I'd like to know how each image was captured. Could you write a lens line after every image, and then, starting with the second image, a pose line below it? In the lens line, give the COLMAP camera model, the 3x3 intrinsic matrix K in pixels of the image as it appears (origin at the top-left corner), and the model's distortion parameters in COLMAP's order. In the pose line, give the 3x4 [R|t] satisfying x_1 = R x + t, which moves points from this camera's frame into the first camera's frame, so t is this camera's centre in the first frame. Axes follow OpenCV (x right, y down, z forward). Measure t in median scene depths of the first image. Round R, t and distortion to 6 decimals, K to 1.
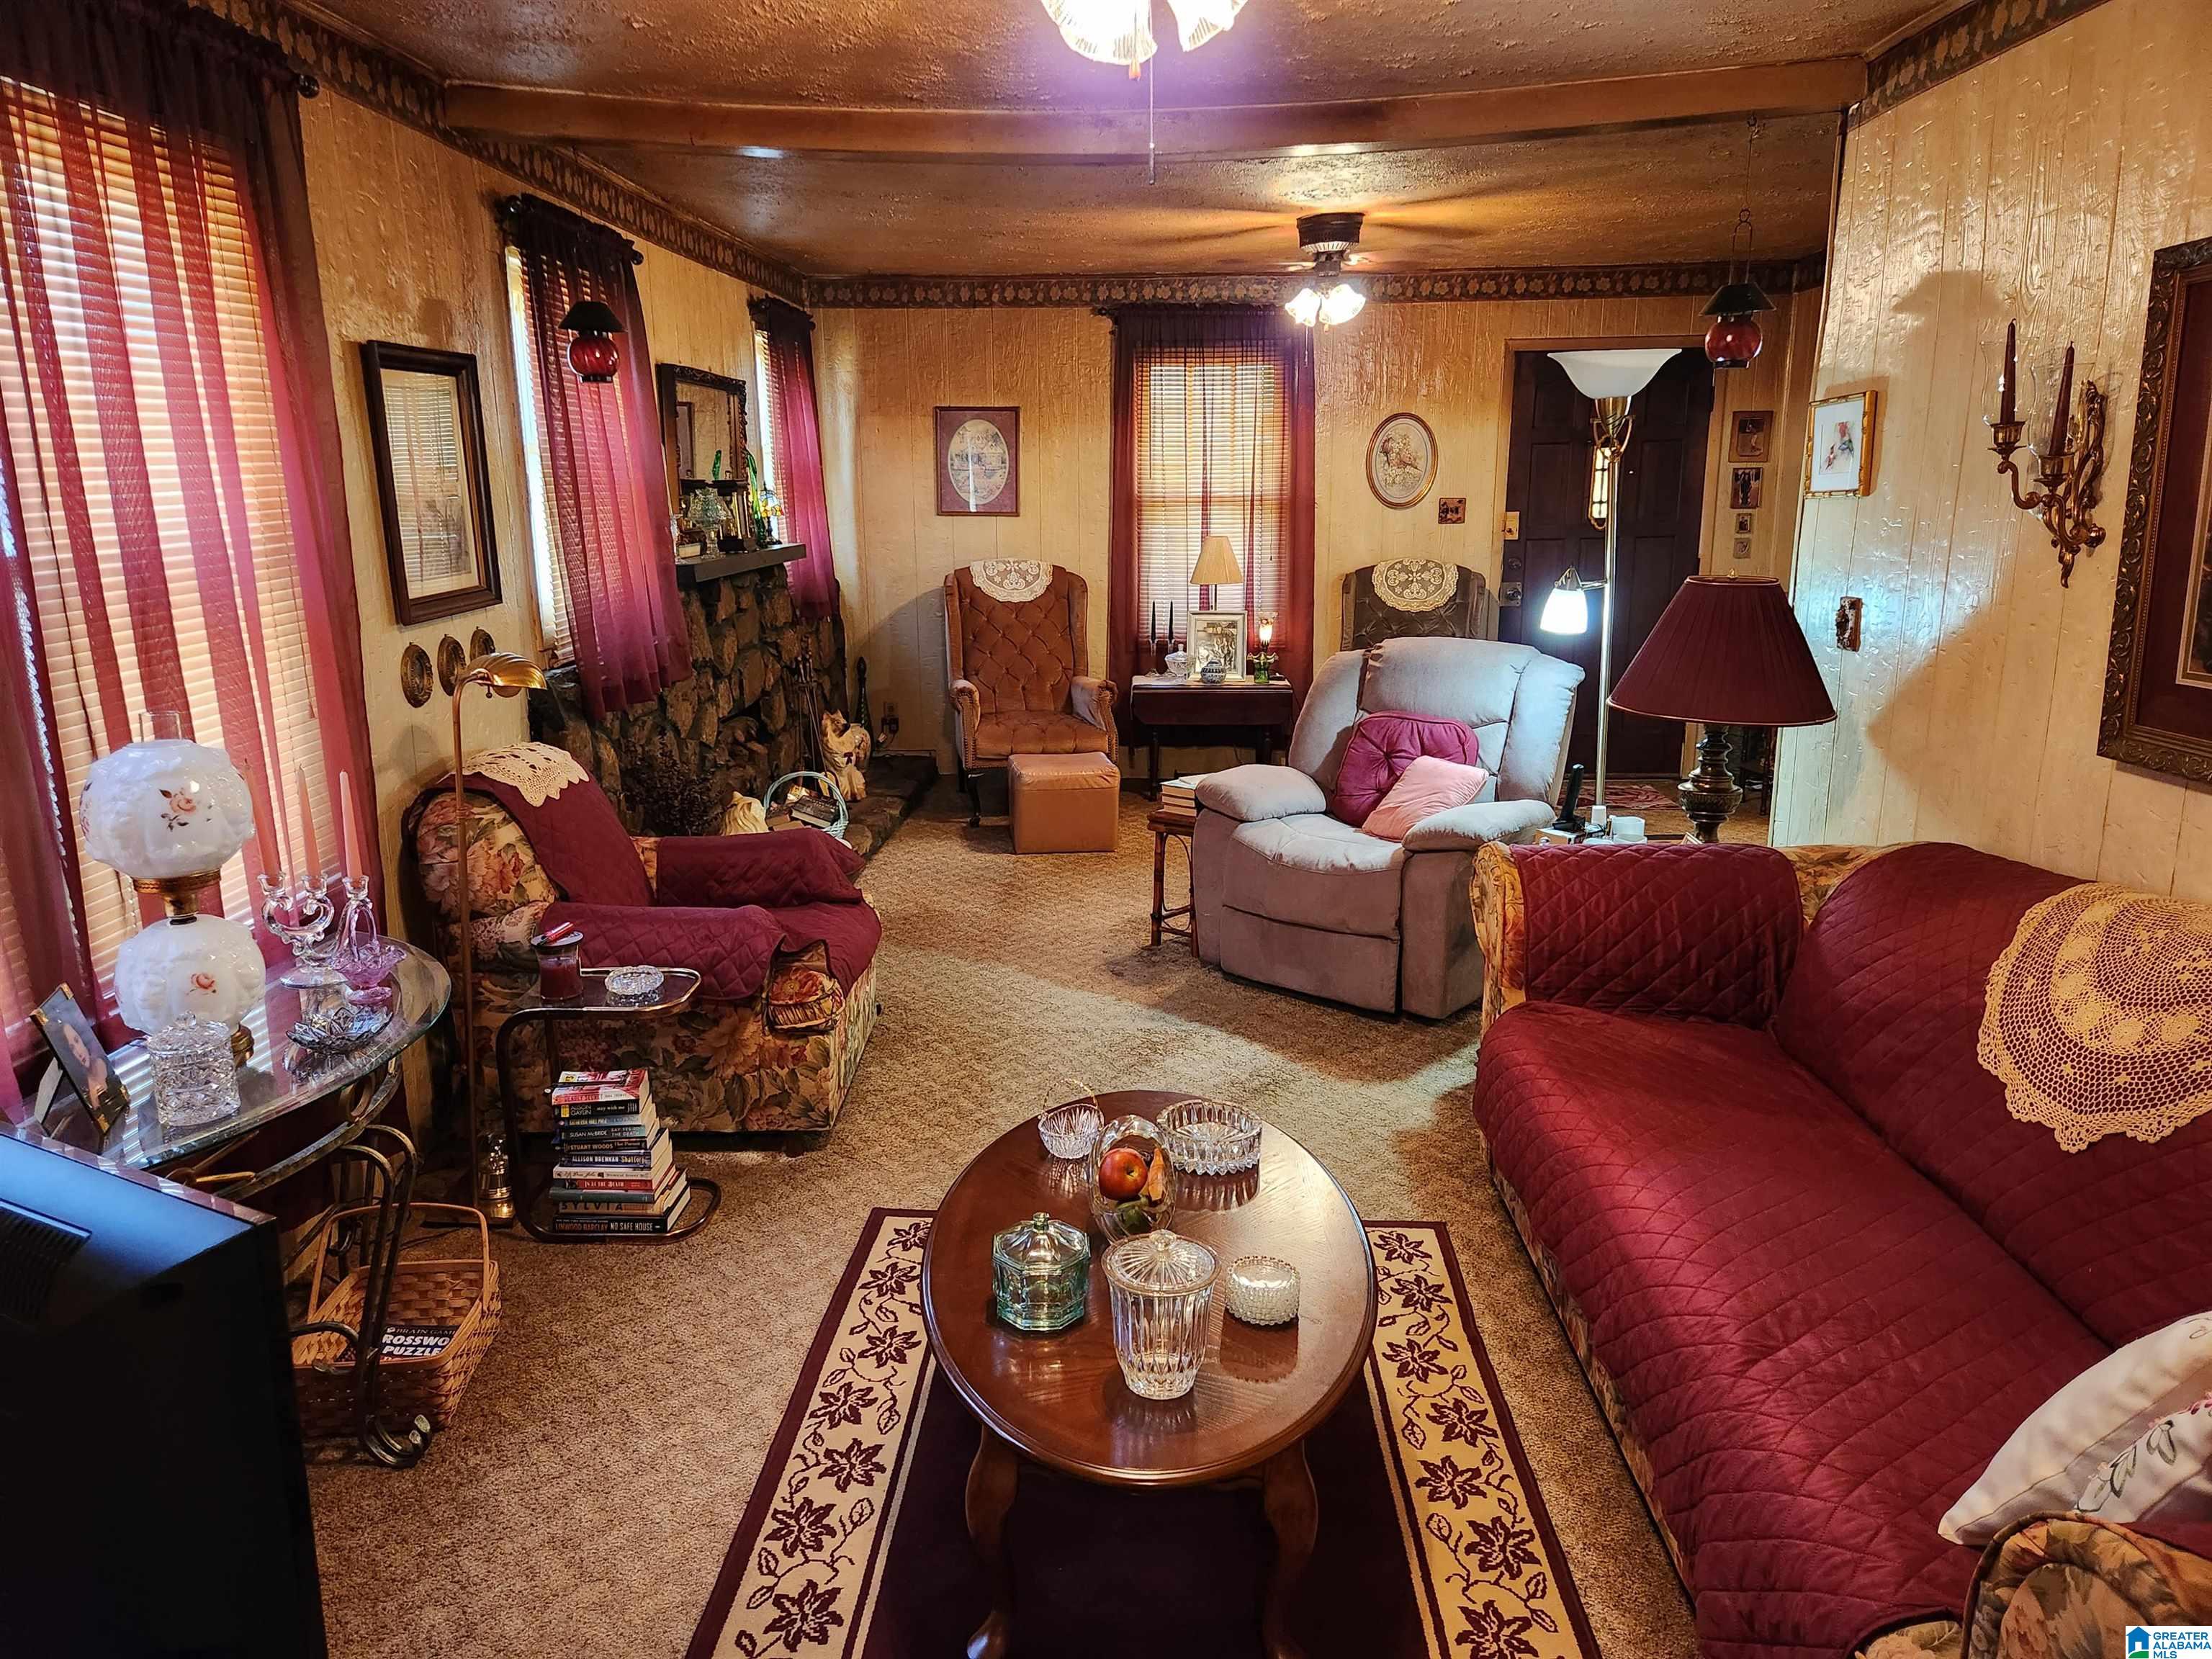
lens RADIAL K [[1475.5, 0, 1083.2], [0, 1475.5, 830.3], [0, 0, 1]] dist [0.078600, -0.065738]
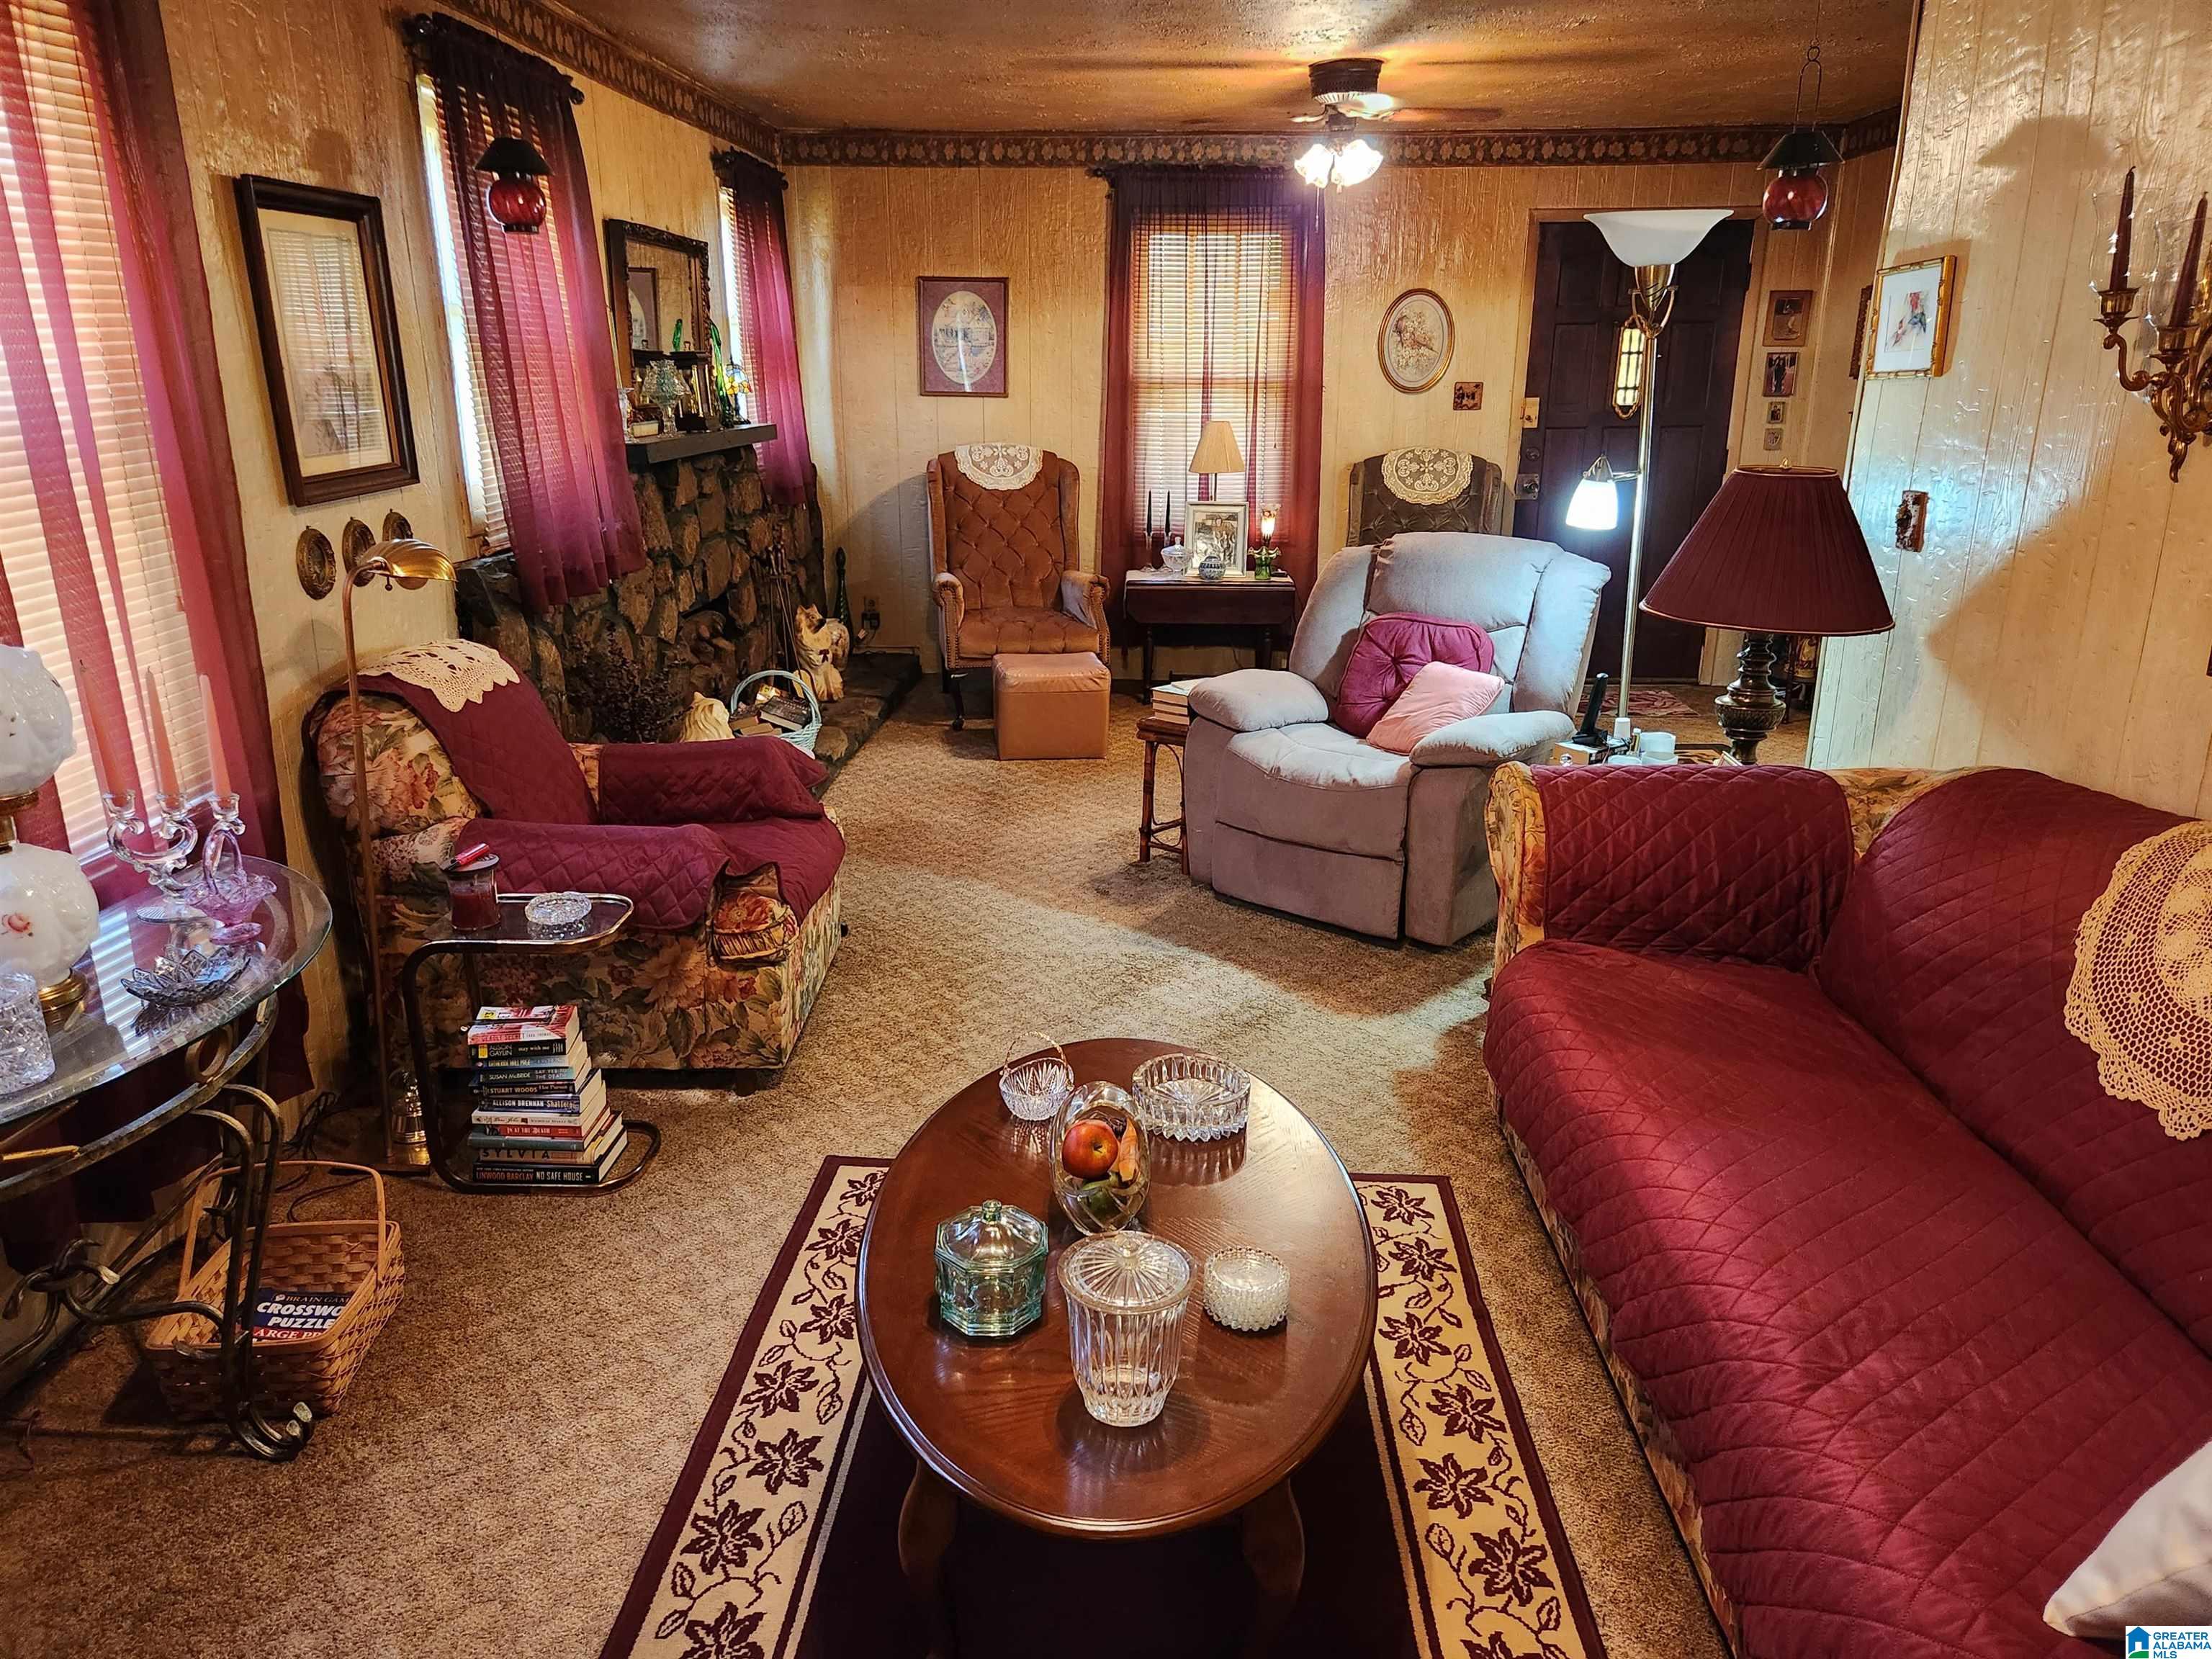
lens RADIAL K [[1477.4, 0, 1090.6], [0, 1477.4, 824.6], [0, 0, 1]] dist [0.077068, -0.067009]
pose [[0.999944, 0.008809, 0.005866, 0.014828], [-0.009182, 0.997715, 0.066940, -0.013161], [-0.005262, -0.066990, 0.997740, 0.100132]]
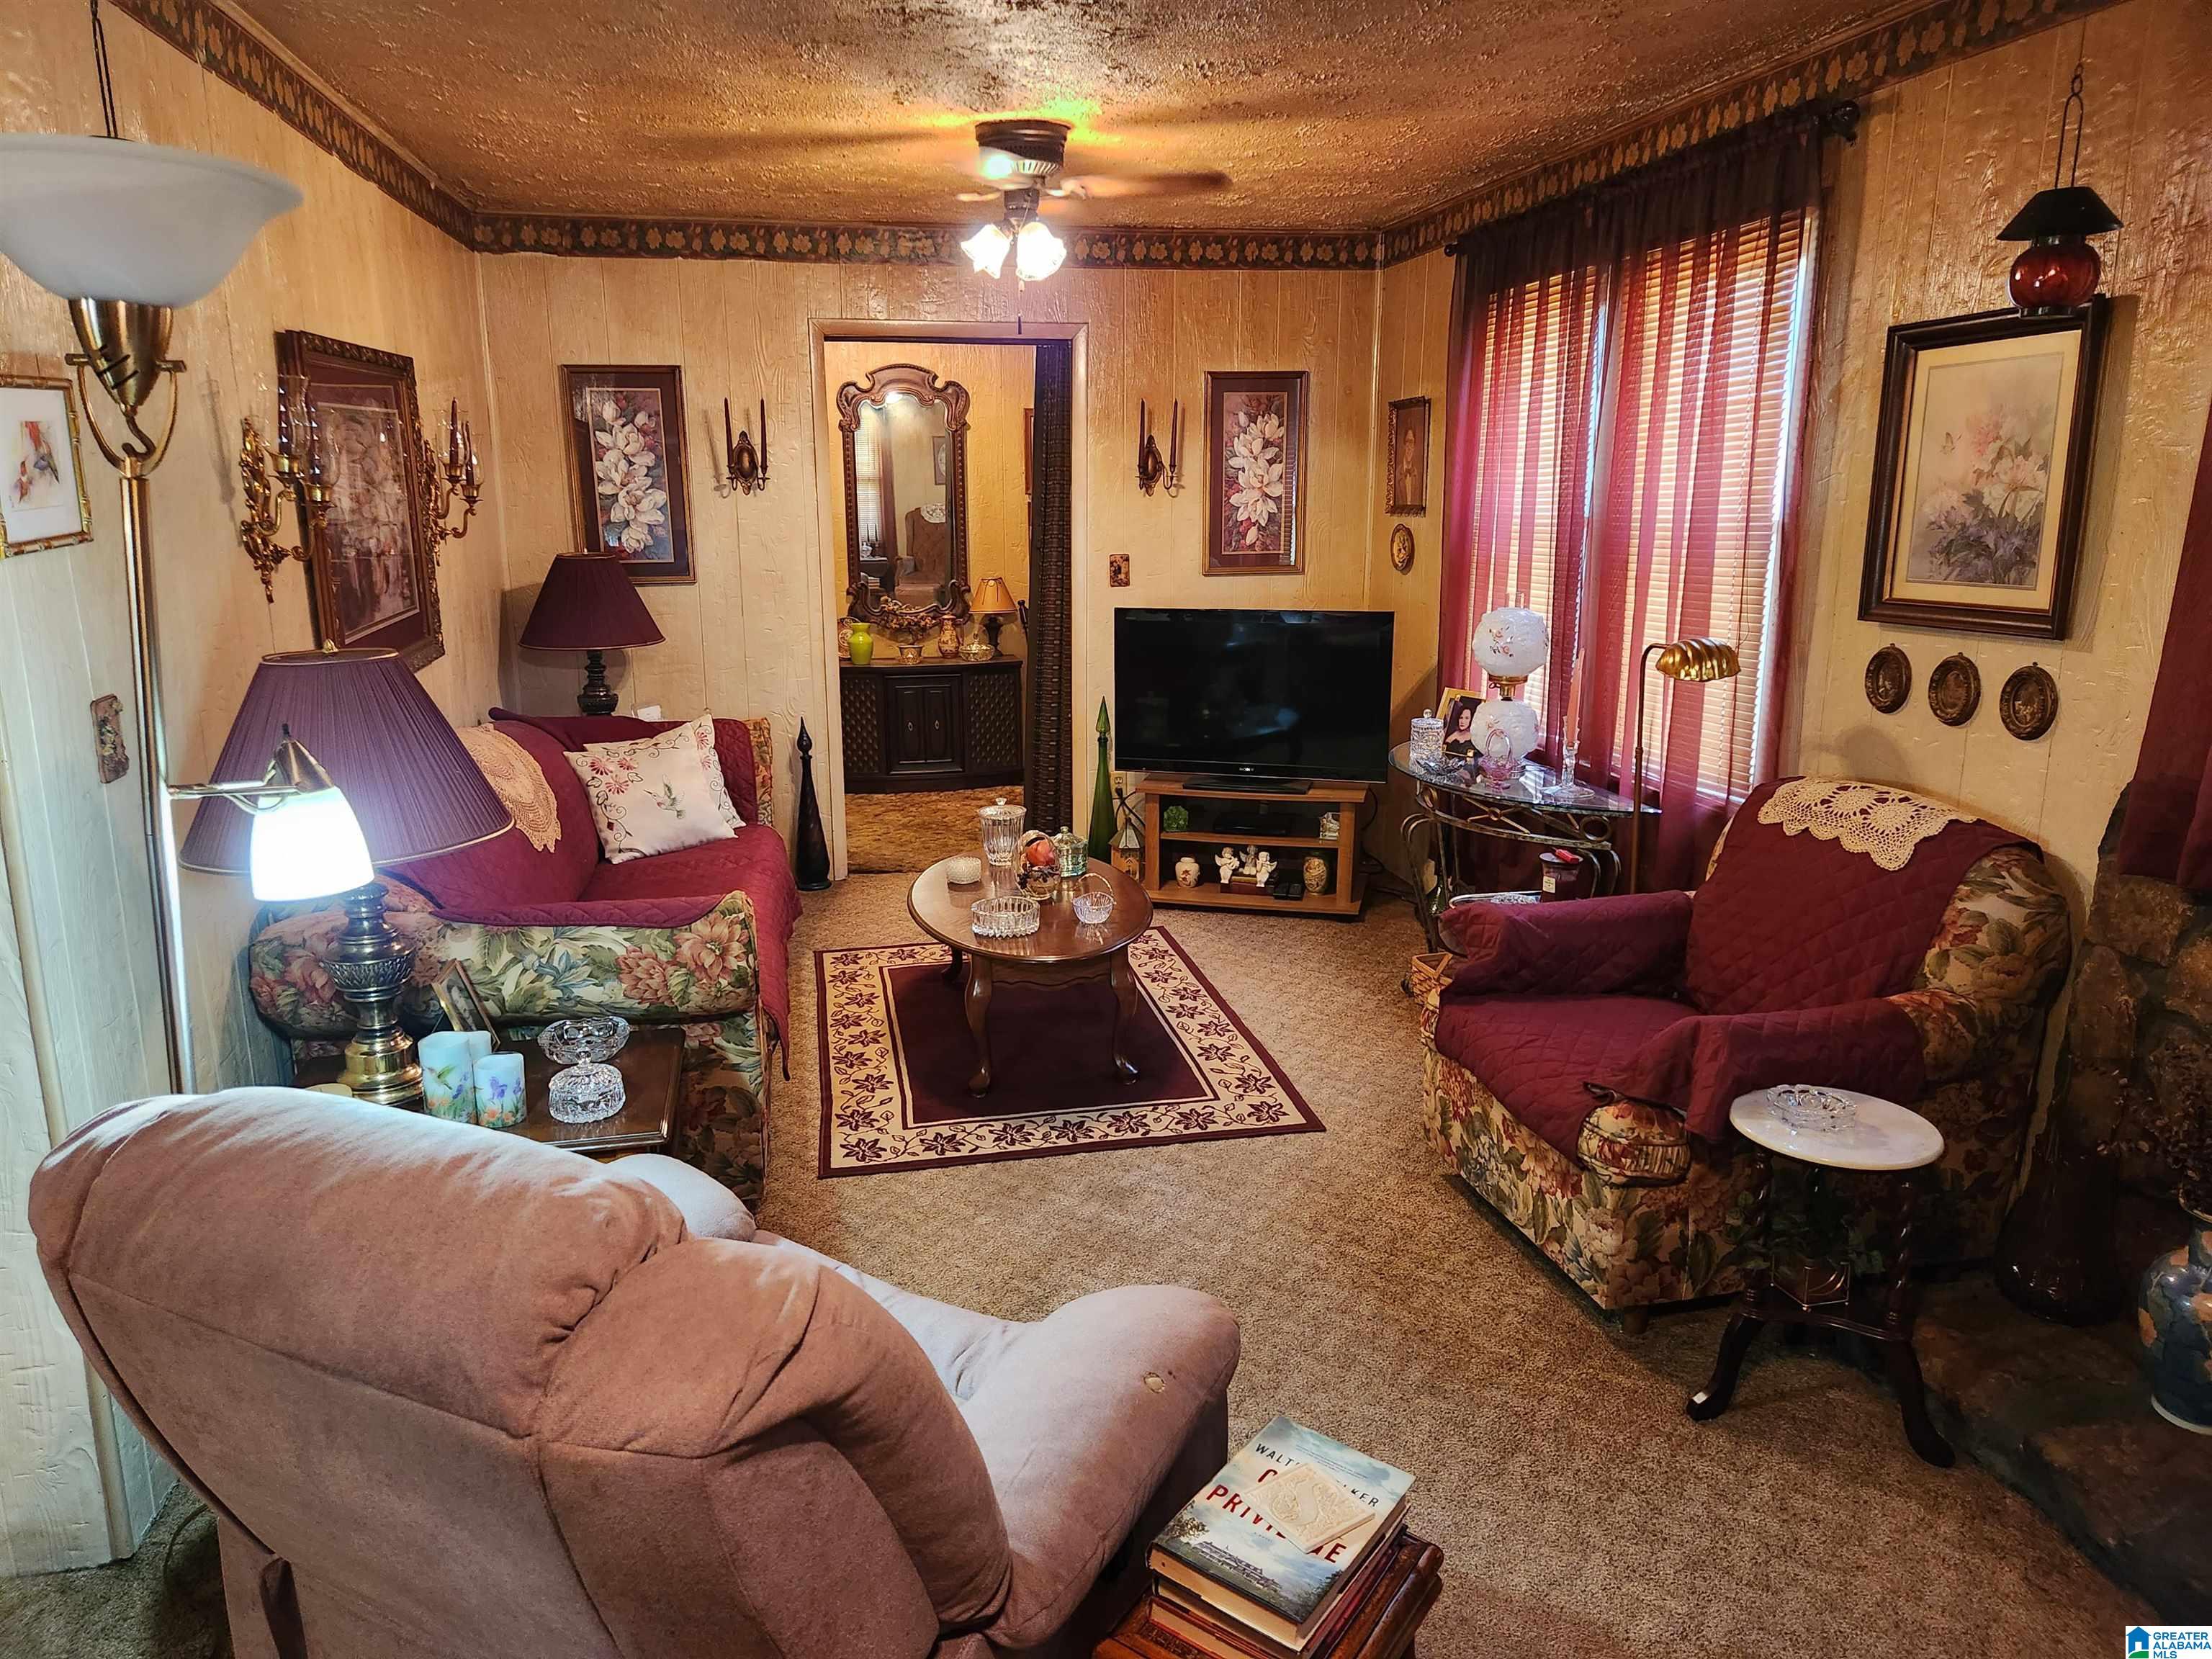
lens RADIAL K [[1475.5, 0, 1083.2], [0, 1475.5, 830.3], [0, 0, 1]] dist [0.078600, -0.065738]
pose [[-0.971187, 0.074279, -0.226446, 0.286136], [-0.035412, 0.894659, 0.445343, -0.460350], [0.235672, 0.440531, -0.866251, 1.903193]]
